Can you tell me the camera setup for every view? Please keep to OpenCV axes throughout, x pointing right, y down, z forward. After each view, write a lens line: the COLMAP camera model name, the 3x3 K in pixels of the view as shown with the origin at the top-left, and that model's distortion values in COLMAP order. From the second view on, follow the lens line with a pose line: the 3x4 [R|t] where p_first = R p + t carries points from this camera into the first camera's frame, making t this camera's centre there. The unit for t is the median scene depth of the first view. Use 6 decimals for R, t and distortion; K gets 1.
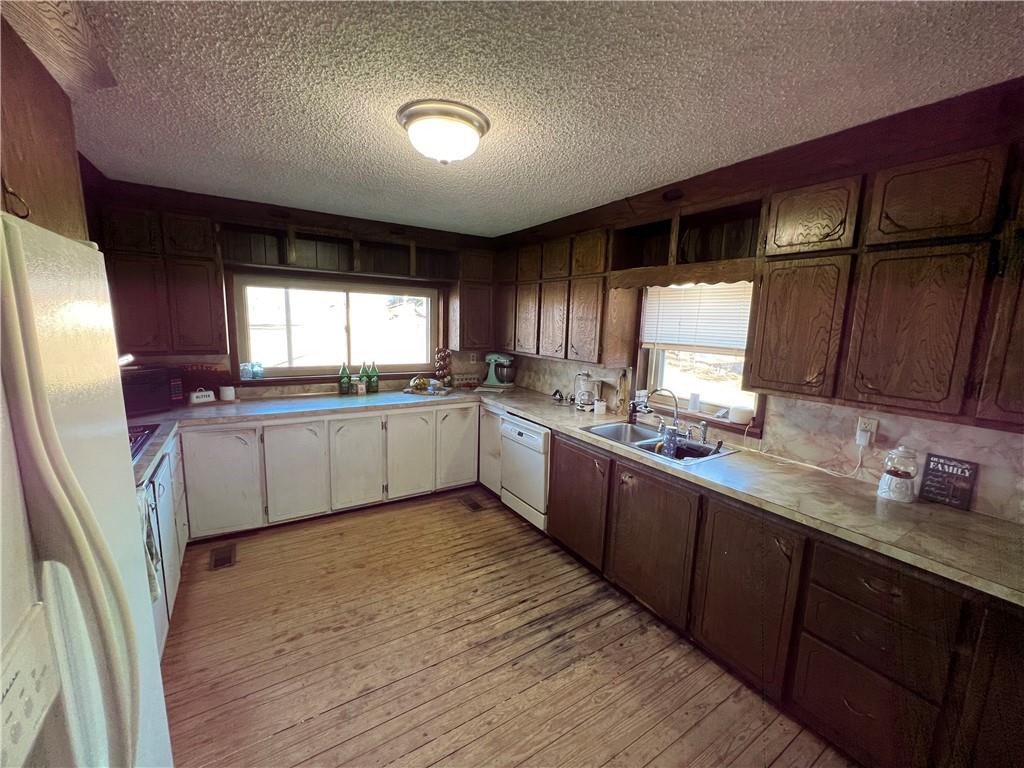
lens RADIAL K [[412.1, 0, 511.7], [0, 412.1, 385.2], [0, 0, 1]] dist [0.000948, -0.000394]
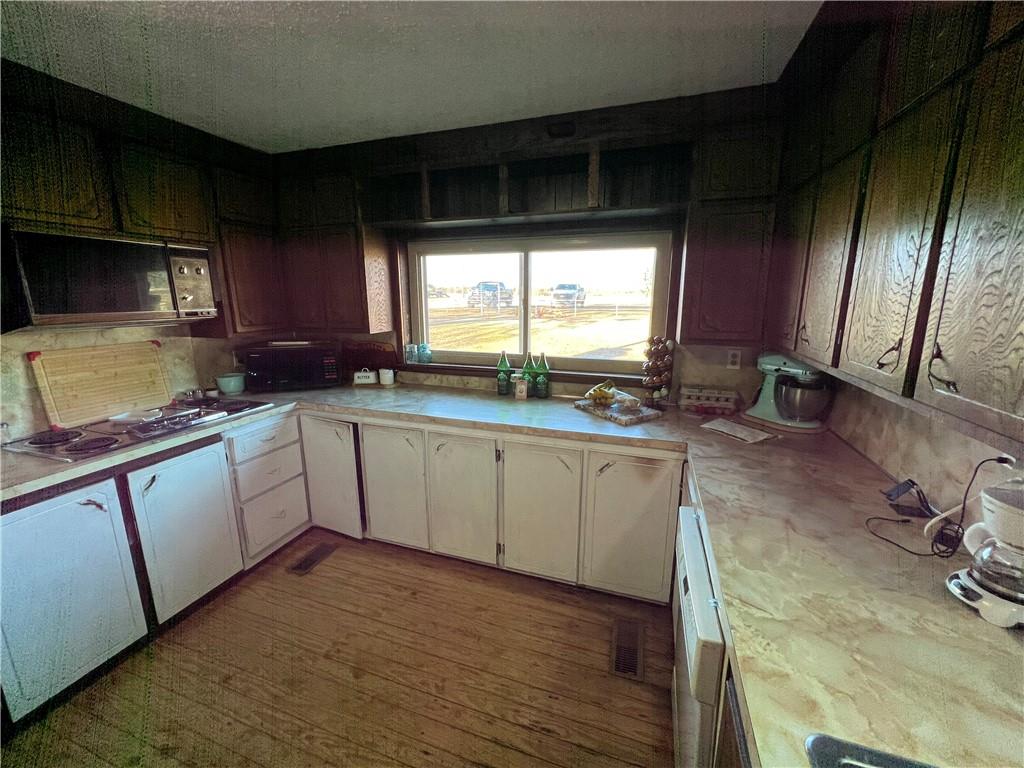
lens RADIAL K [[412.1, 0, 513.0], [0, 412.1, 383.4], [0, 0, 1]] dist [0.000948, -0.000394]
pose [[0.630012, 0.131834, -0.765314, 0.172078], [-0.103349, 0.990953, 0.085625, -0.068240], [0.769678, 0.025149, 0.637937, 0.609774]]
